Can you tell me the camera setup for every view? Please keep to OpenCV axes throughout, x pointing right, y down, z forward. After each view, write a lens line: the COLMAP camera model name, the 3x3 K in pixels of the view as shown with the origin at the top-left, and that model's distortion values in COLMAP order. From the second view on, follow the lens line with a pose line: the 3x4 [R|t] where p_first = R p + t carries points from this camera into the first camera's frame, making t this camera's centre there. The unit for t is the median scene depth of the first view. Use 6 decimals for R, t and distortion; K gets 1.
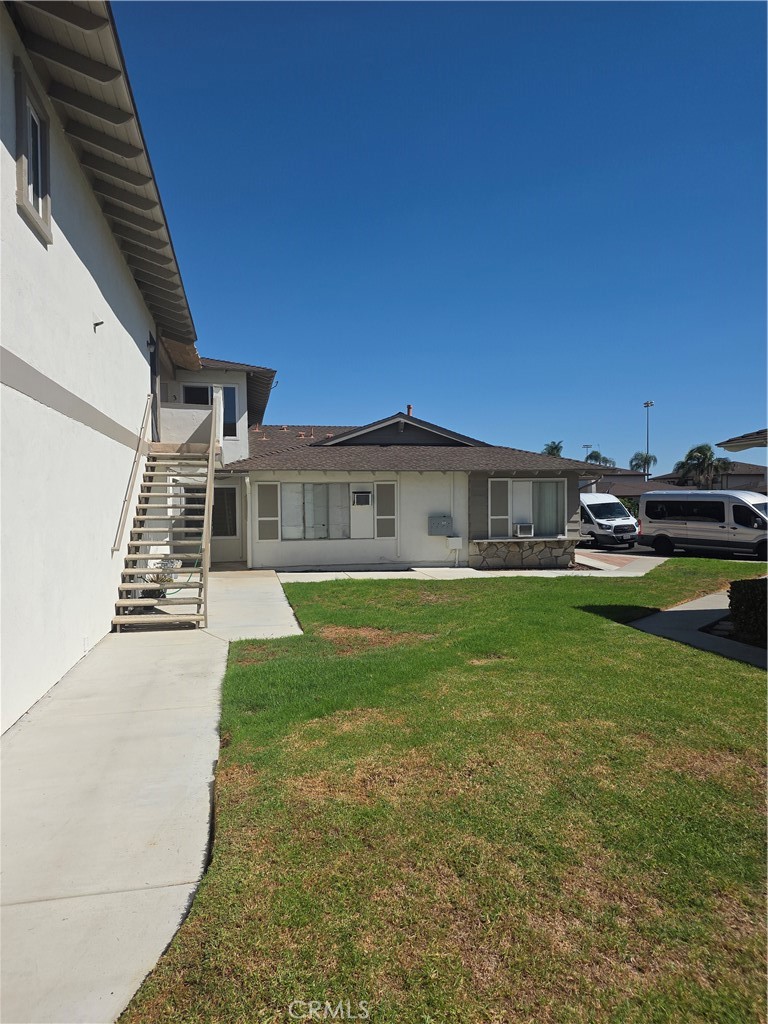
lens RADIAL K [[679.6, 0, 379.7], [0, 679.6, 506.8], [0, 0, 1]] dist [0.076091, -0.053405]
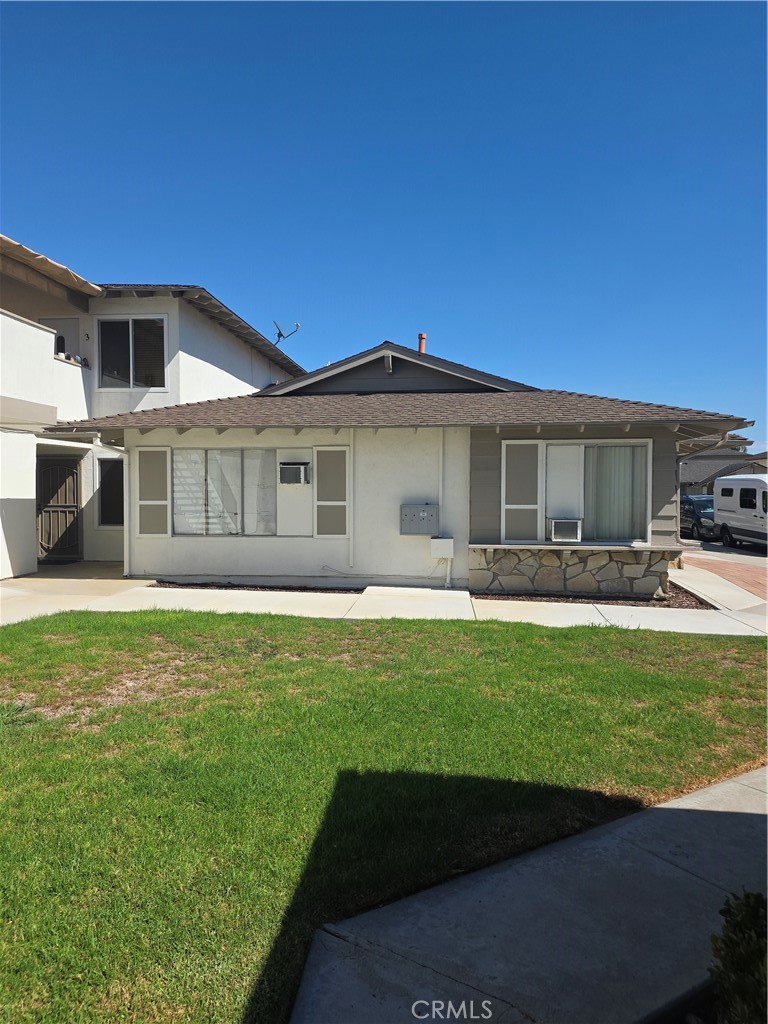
lens RADIAL K [[679.6, 0, 379.7], [0, 679.6, 506.8], [0, 0, 1]] dist [0.076091, -0.053405]
pose [[0.952175, 0.018629, -0.304985, 0.239525], [-0.012698, 0.999690, 0.021420, 0.004312], [0.305289, -0.016523, 0.952116, 0.408261]]
